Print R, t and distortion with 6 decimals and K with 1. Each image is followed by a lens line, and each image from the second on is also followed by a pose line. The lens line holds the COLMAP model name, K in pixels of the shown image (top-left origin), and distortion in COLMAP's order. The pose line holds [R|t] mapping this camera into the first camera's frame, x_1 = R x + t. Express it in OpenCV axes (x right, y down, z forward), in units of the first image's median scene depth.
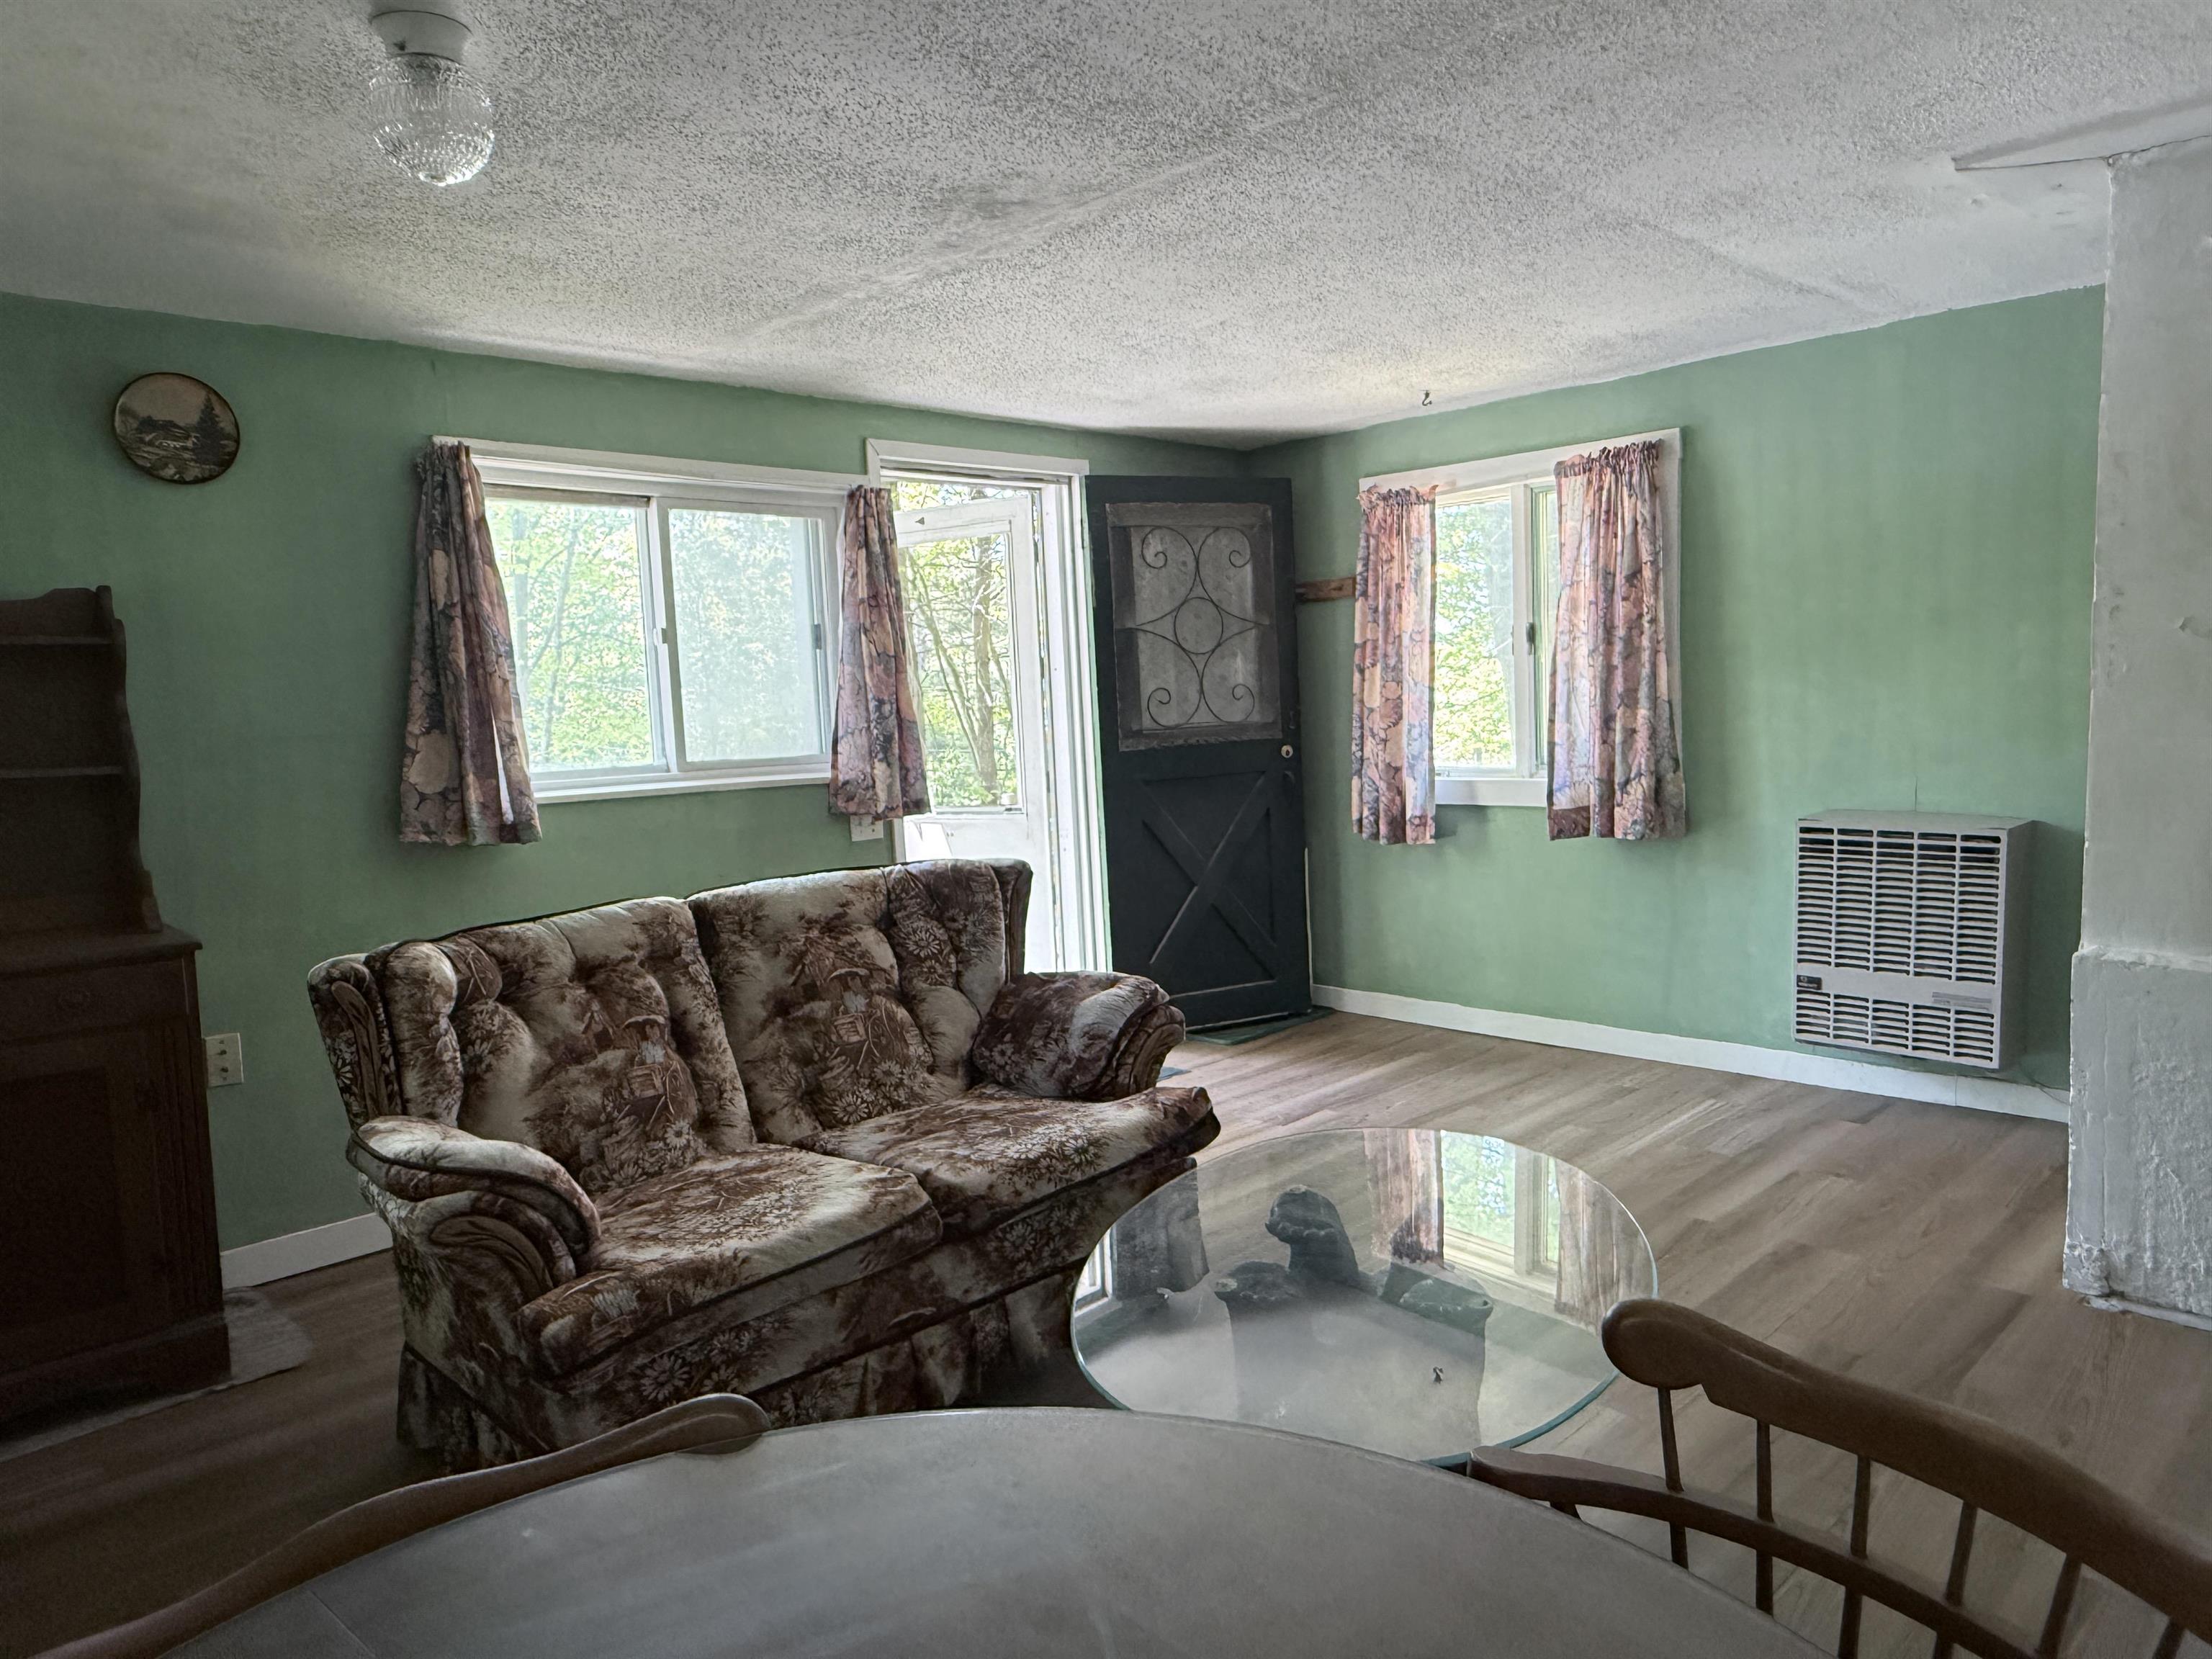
lens RADIAL K [[1440.5, 0, 1114.5], [0, 1440.5, 823.5], [0, 0, 1]] dist [0.002313, 0.000235]
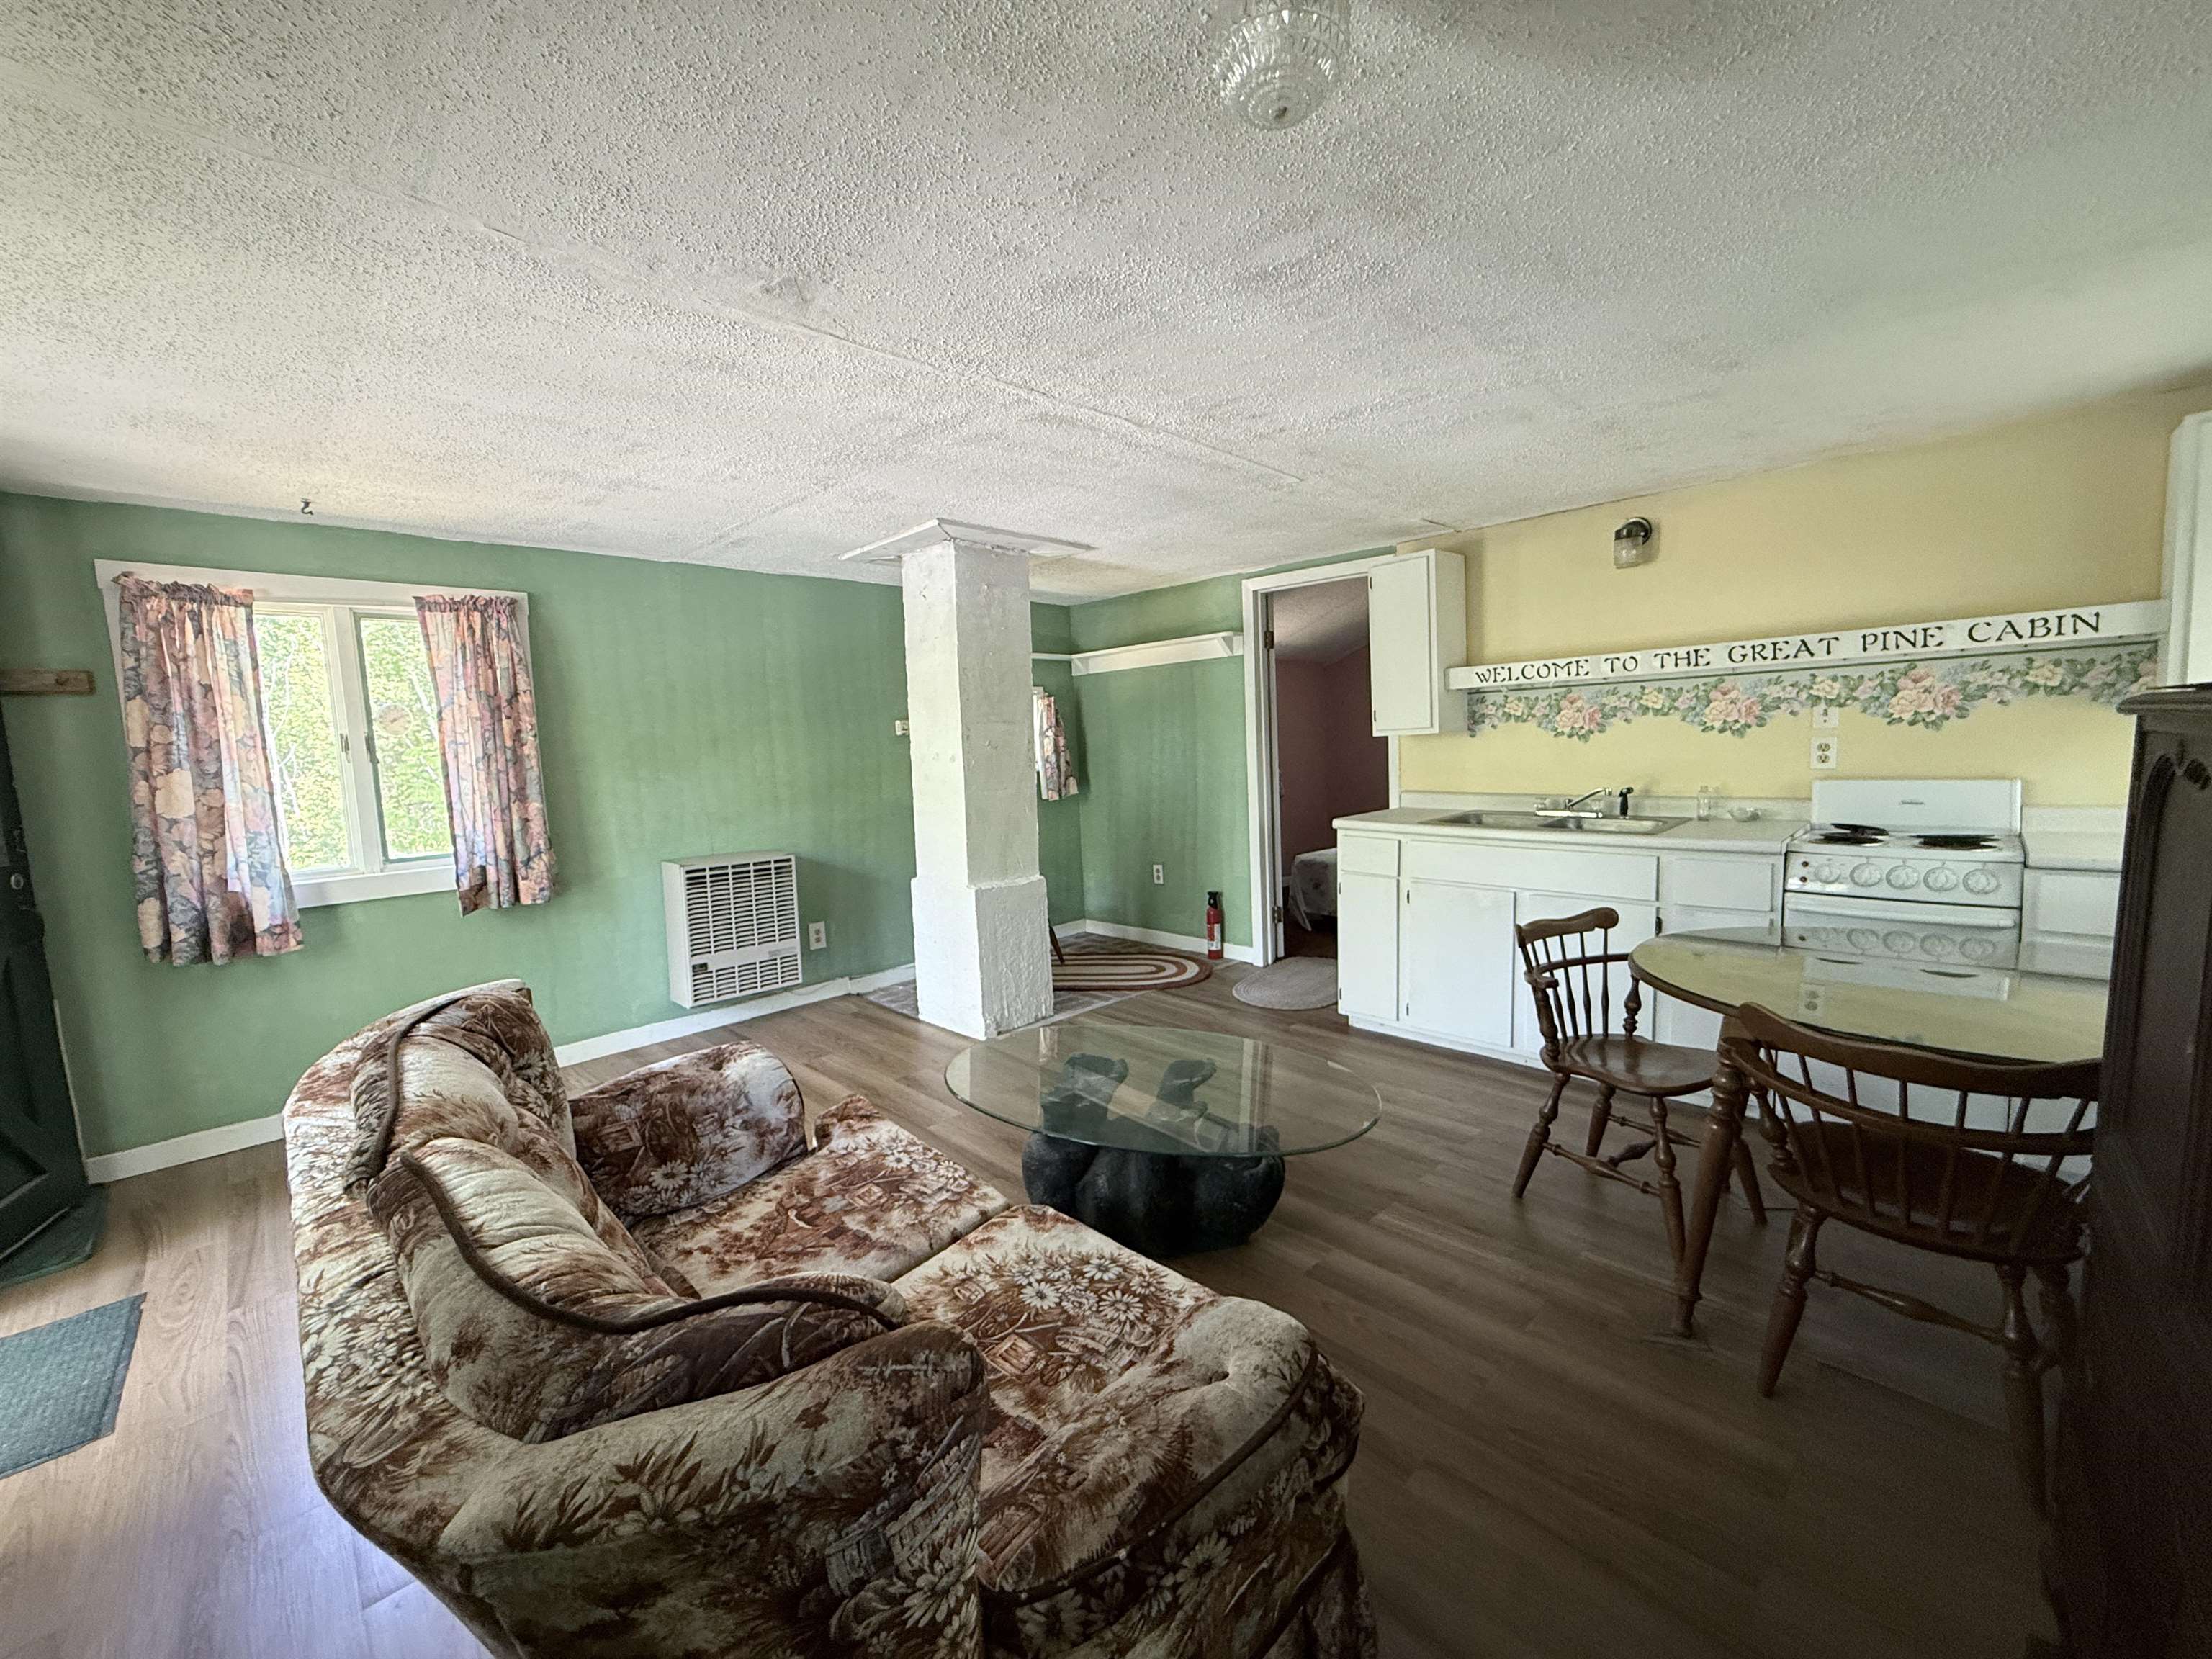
lens RADIAL K [[877.1, 0, 1096.7], [0, 877.1, 822.5], [0, 0, 1]] dist [0.000819, -0.000088]
pose [[0.013773, -0.053028, 0.998498, -0.405755], [0.130253, 0.990179, 0.050790, -0.034417], [-0.991385, 0.129358, 0.020545, 0.465158]]
